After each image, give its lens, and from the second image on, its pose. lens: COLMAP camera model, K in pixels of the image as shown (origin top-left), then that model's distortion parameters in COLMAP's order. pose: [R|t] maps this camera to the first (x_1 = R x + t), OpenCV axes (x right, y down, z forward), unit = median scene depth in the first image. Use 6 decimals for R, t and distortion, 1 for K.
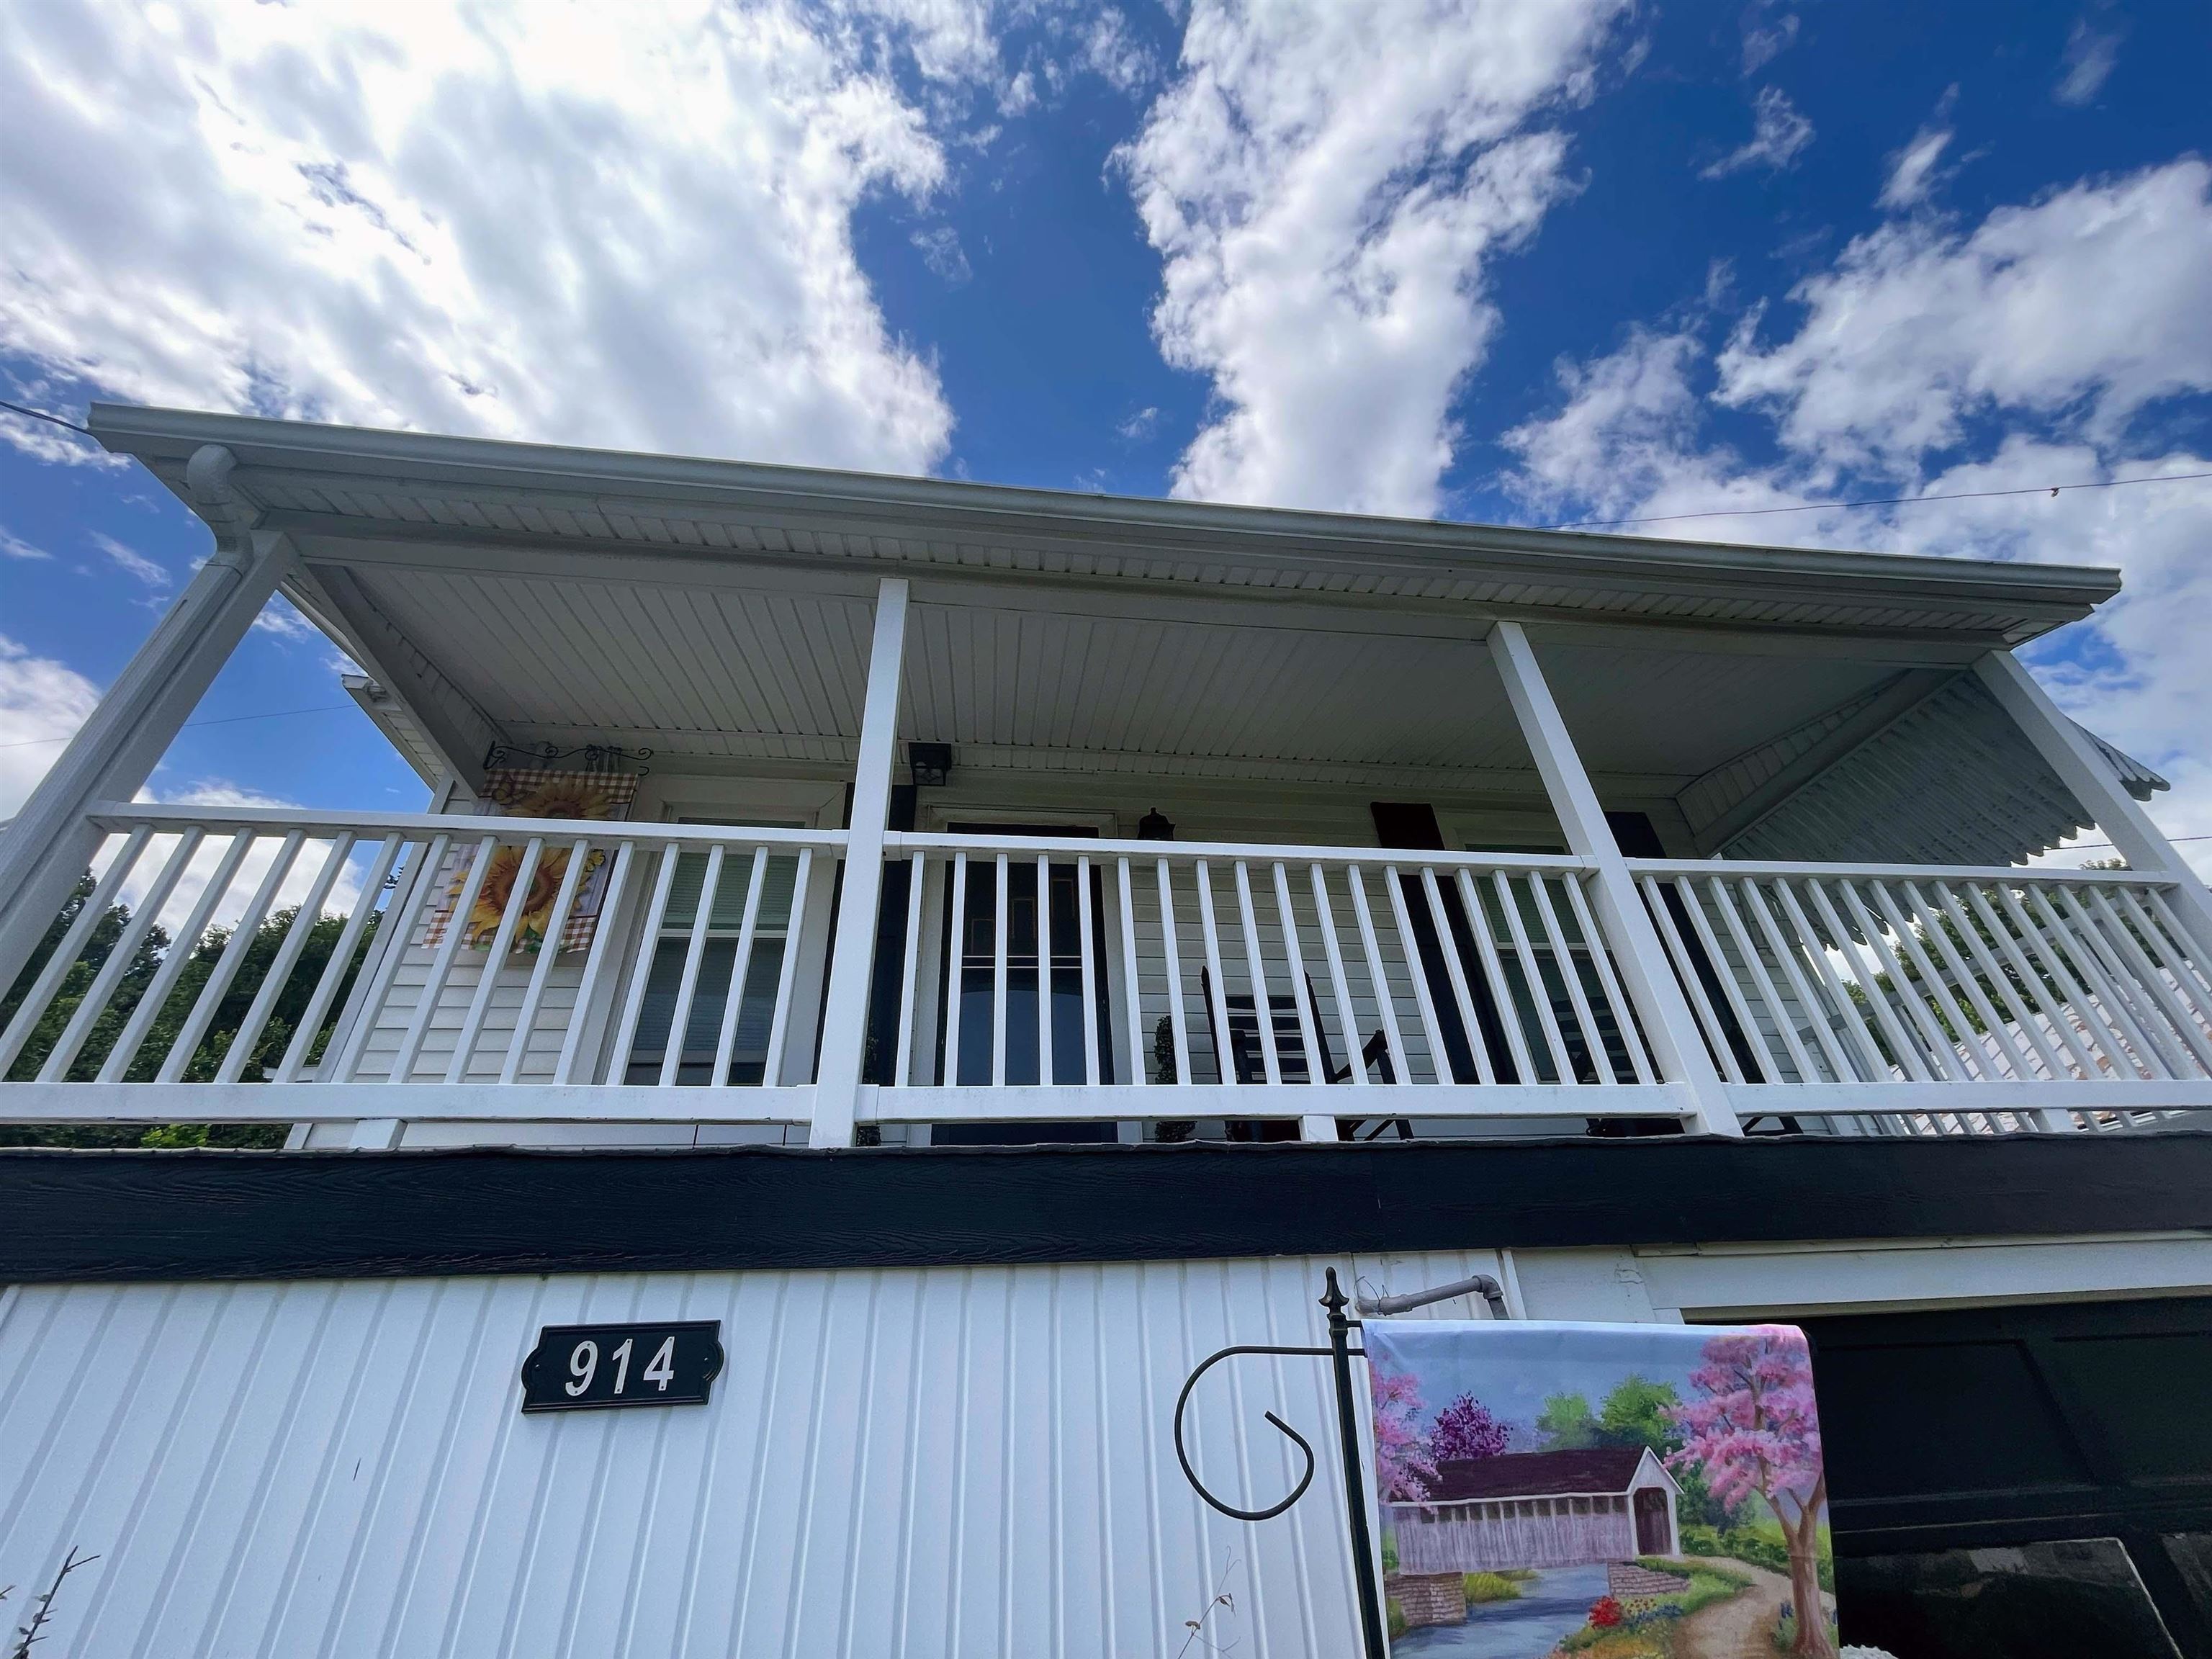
lens RADIAL K [[899.5, 0, 1106.0], [0, 899.5, 829.5], [0, 0, 1]] dist [0.003755, 0.000142]
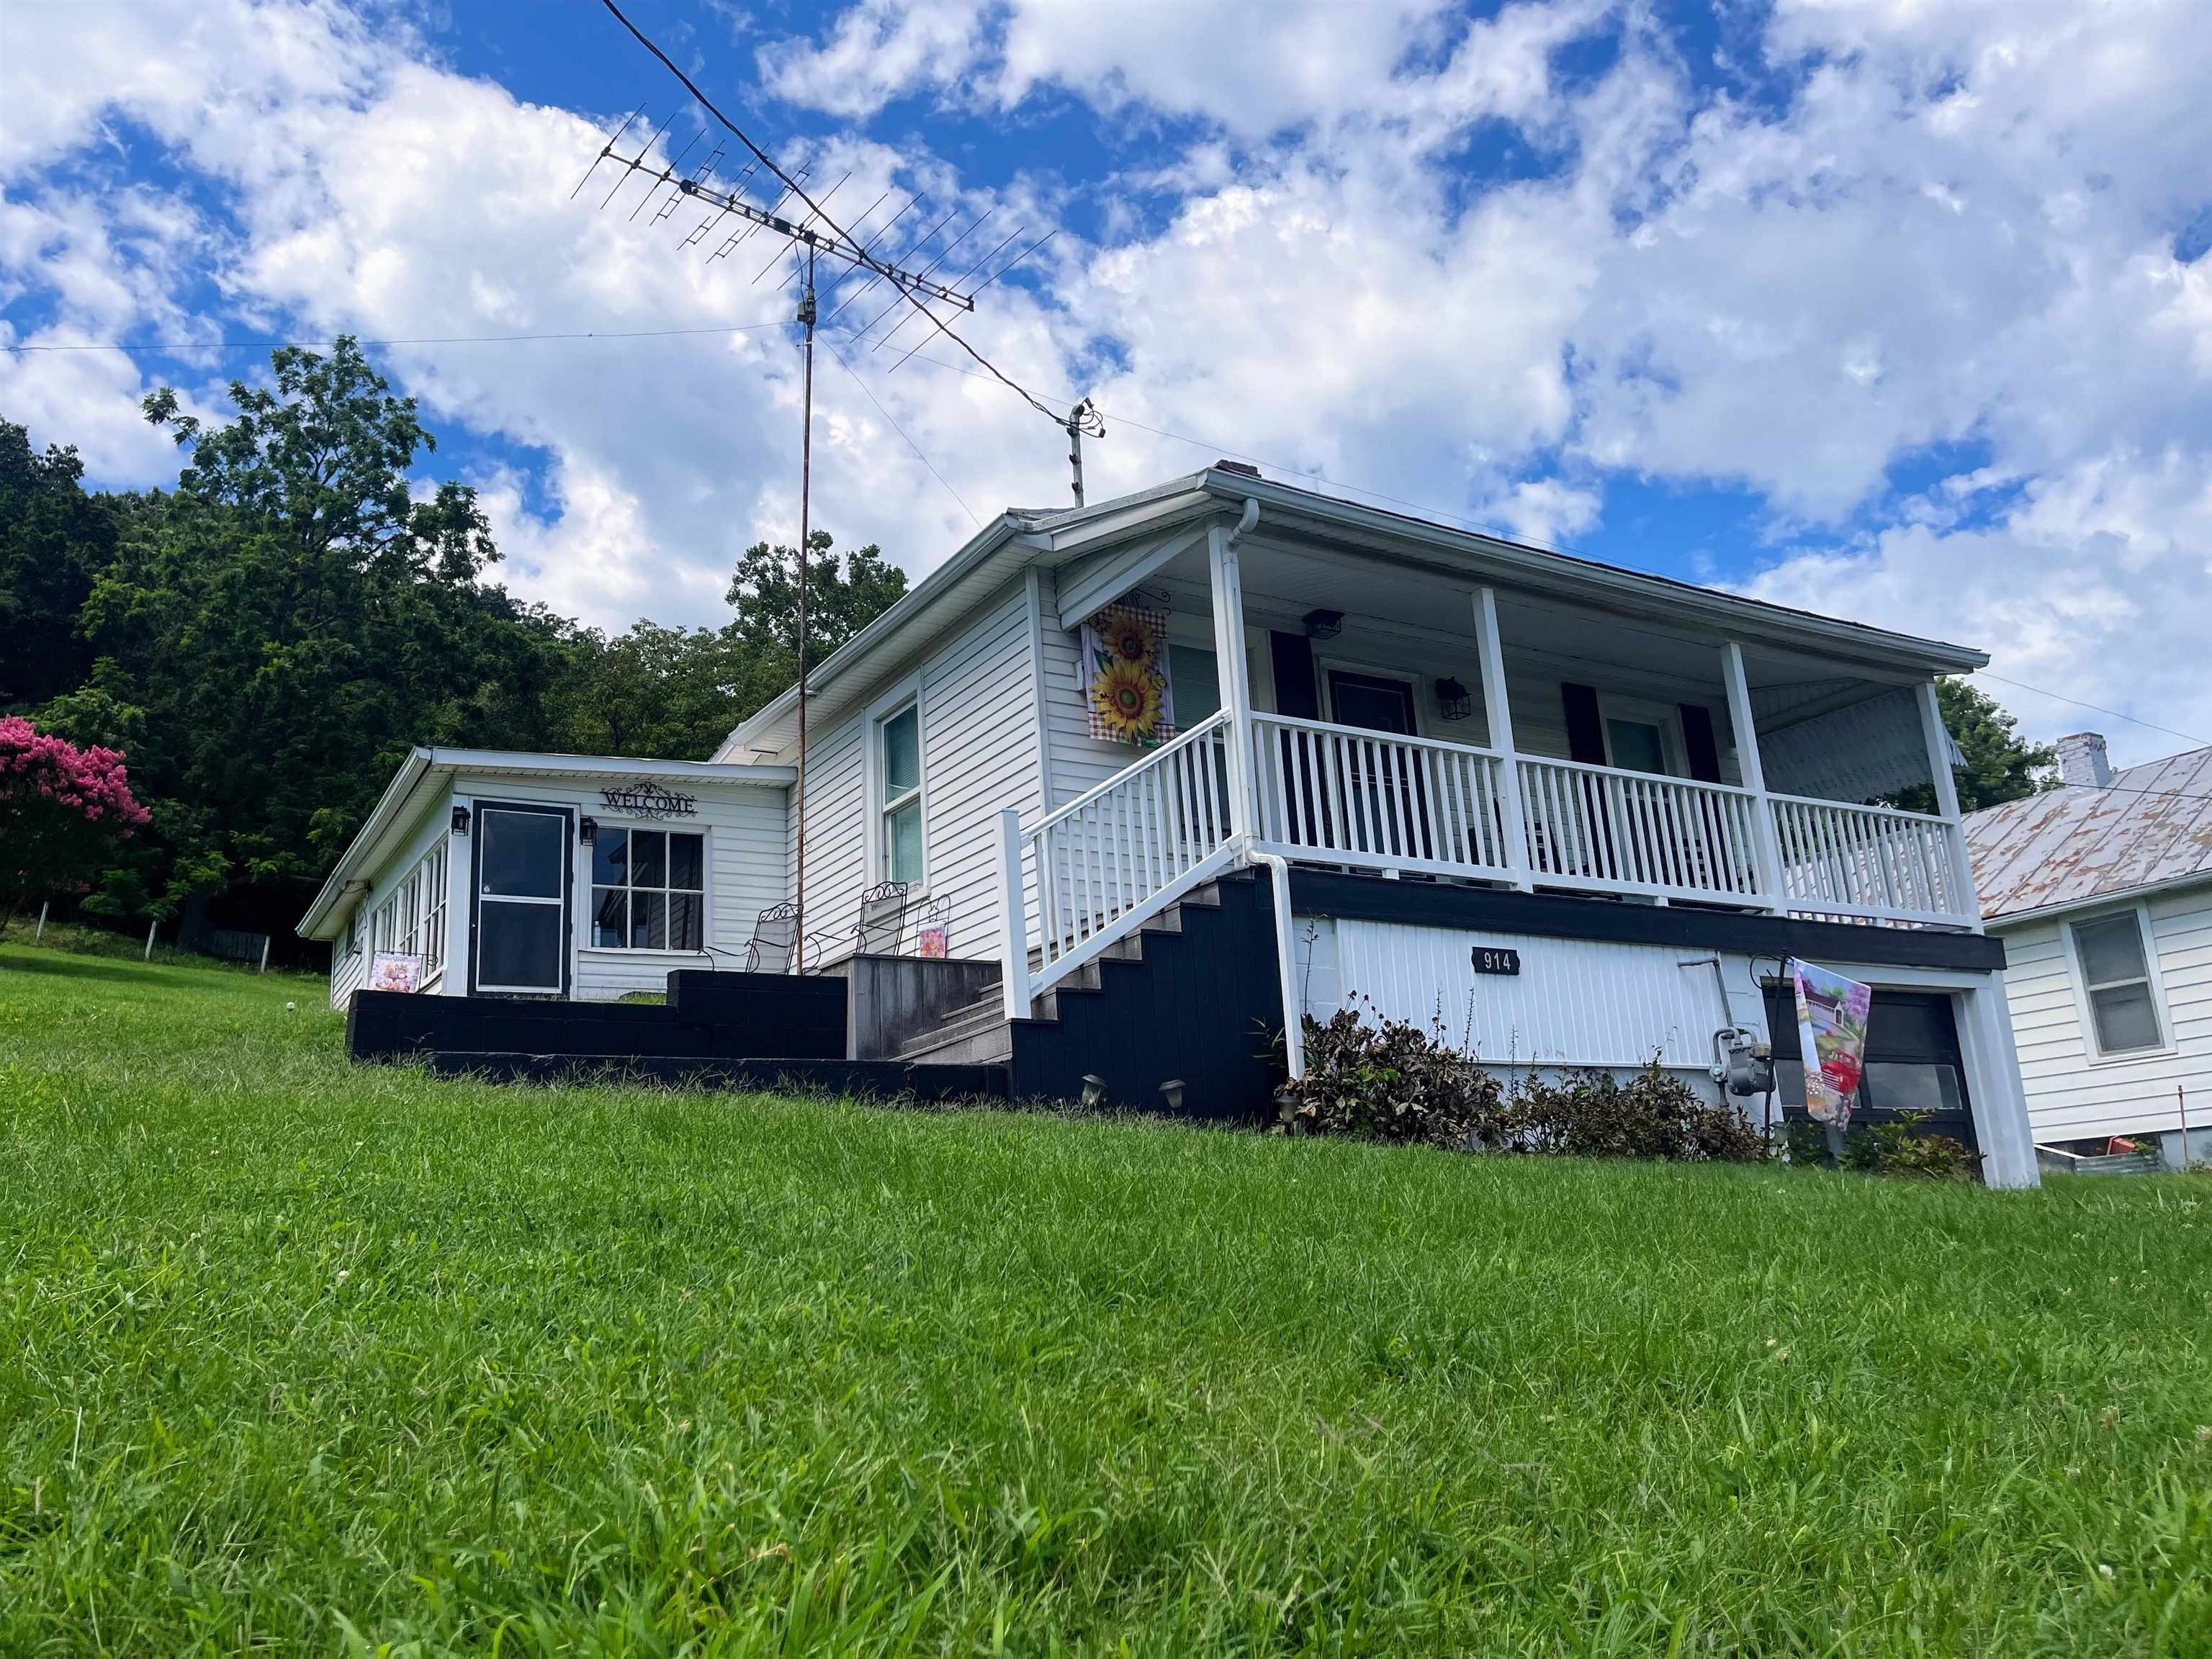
lens RADIAL K [[1696.8, 0, 1106.0], [0, 1696.8, 829.5], [0, 0, 1]] dist [0.083591, -0.121718]
pose [[0.910148, 0.094559, 0.403347, -2.200703], [-0.202671, 0.950772, 0.234431, -0.463325], [-0.361323, -0.295113, 0.884508, -1.818041]]
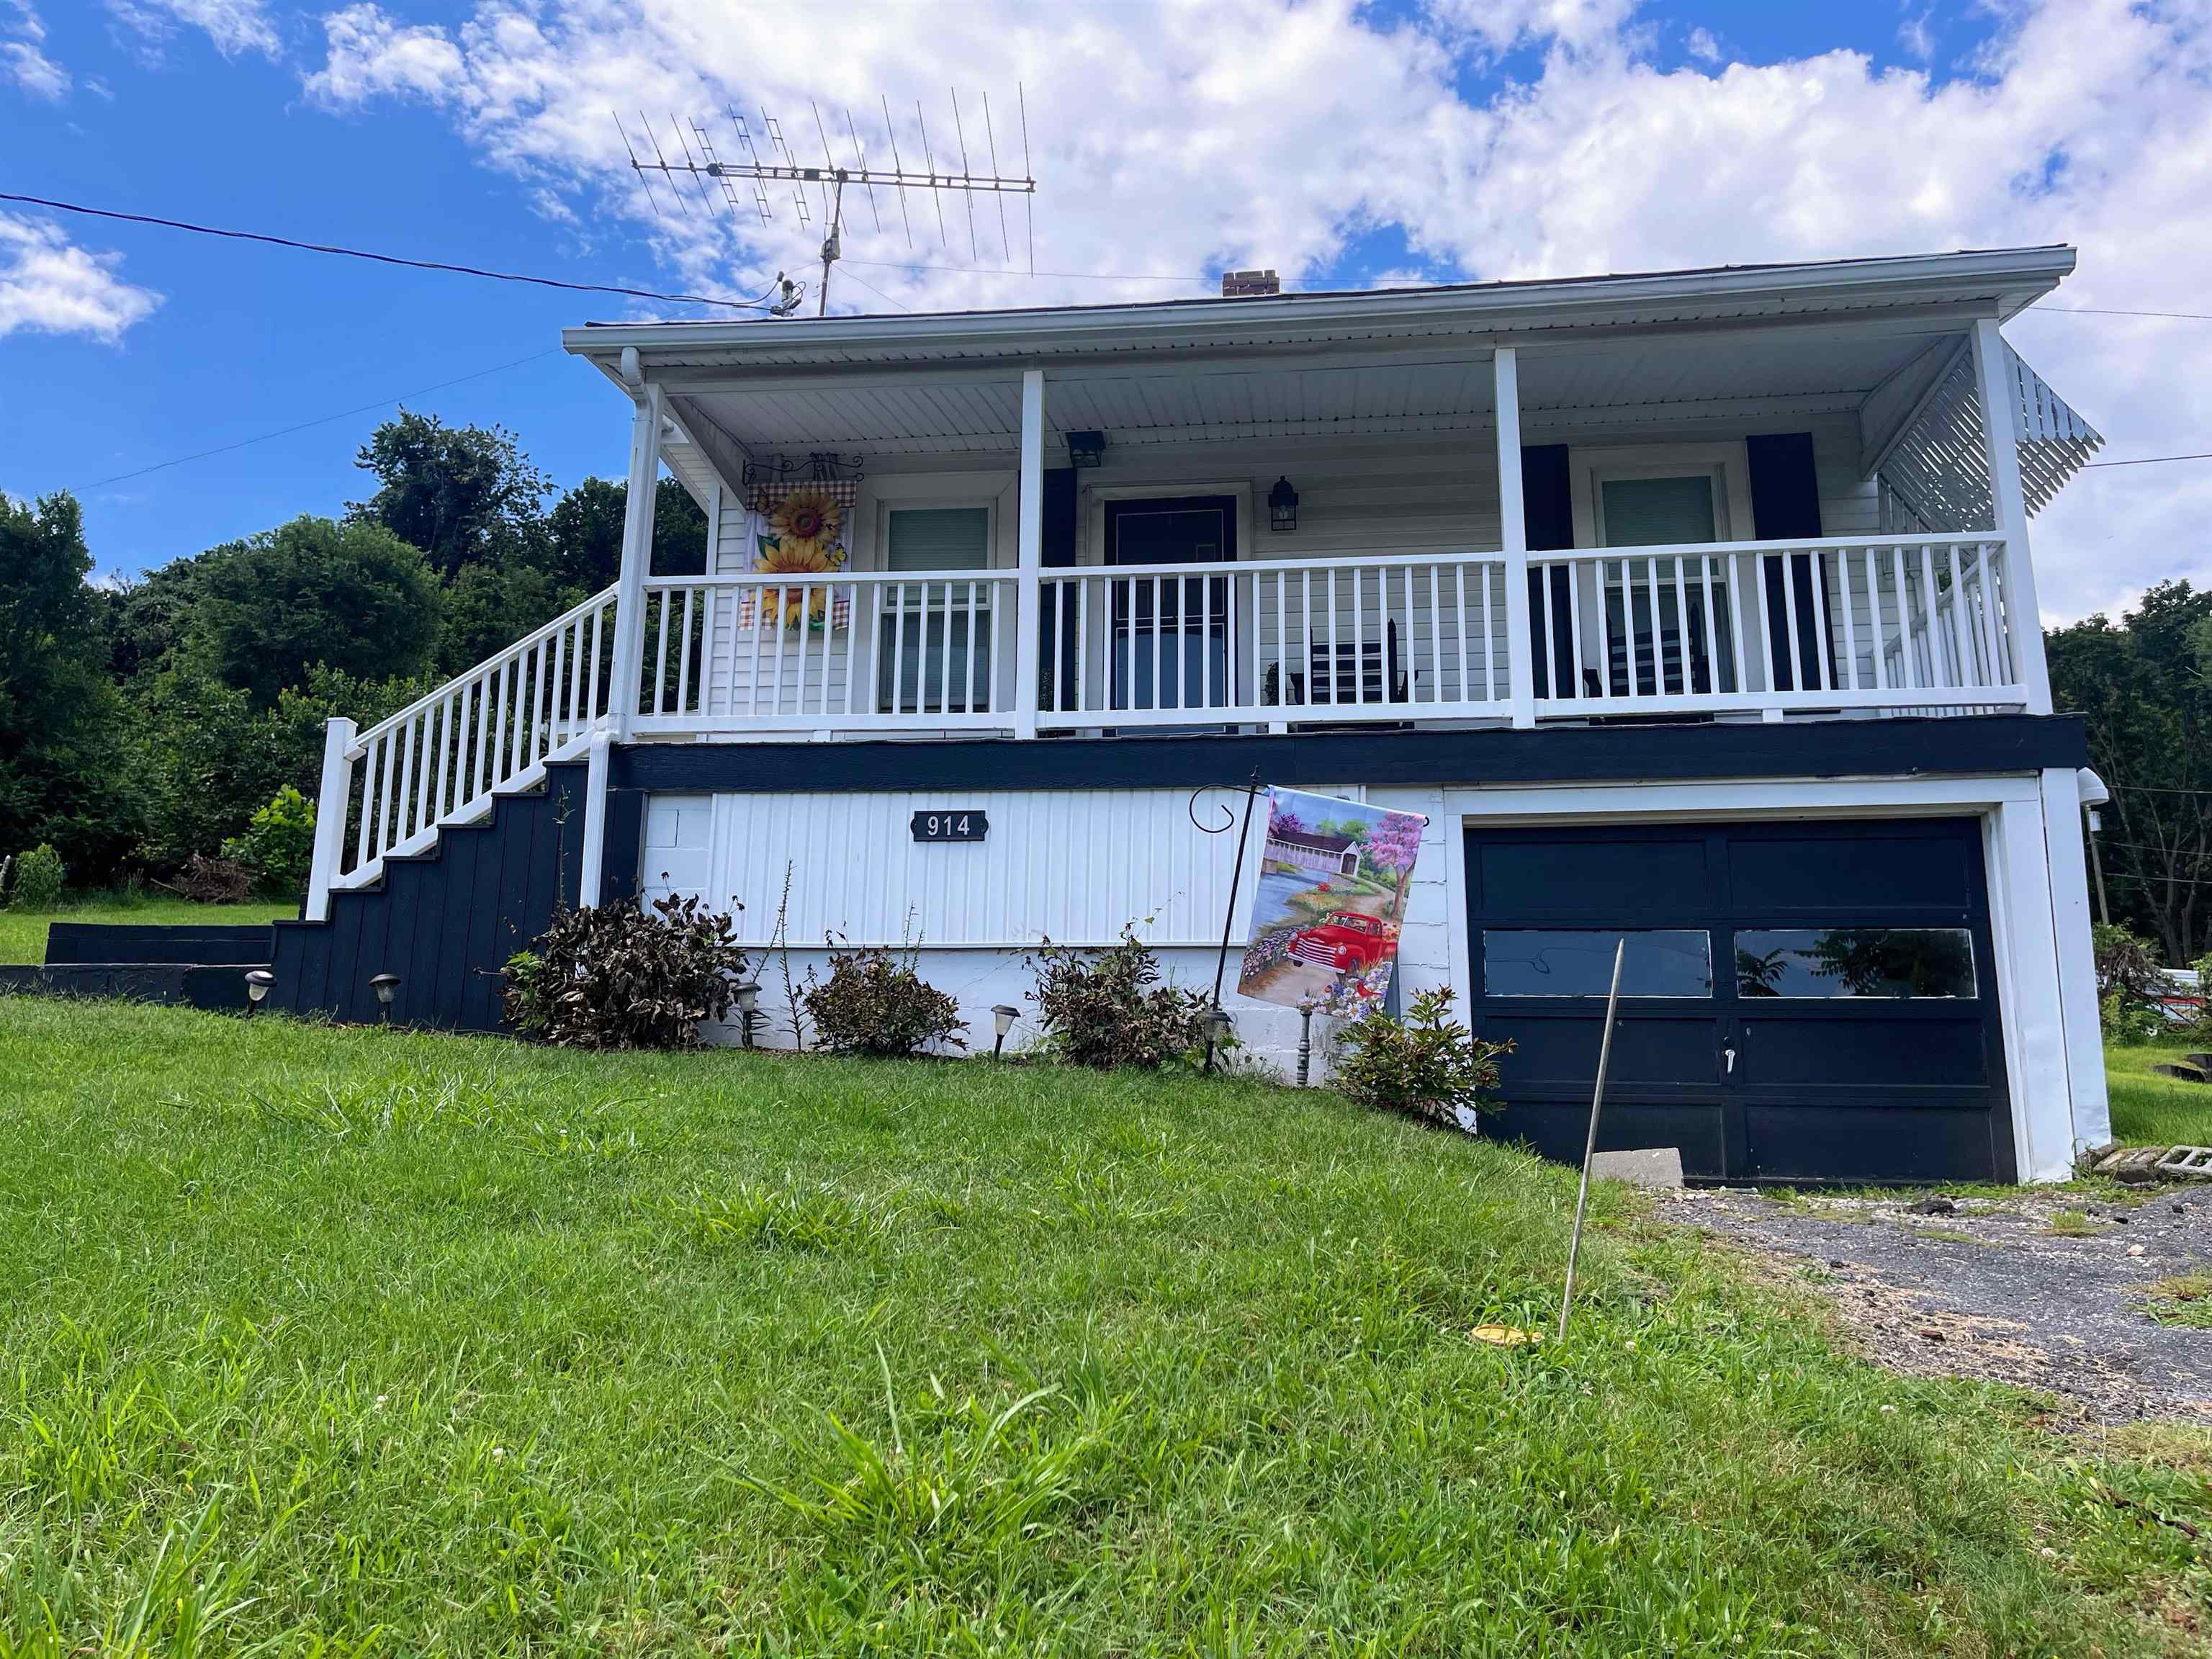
lens RADIAL K [[1653.4, 0, 1109.5], [0, 1653.4, 840.7], [0, 0, 1]] dist [0.084894, -0.107913]
pose [[0.968482, -0.002476, -0.249071, 0.541326], [0.083361, 0.945512, 0.314736, -0.396824], [0.234721, -0.325579, 0.915917, -1.639943]]
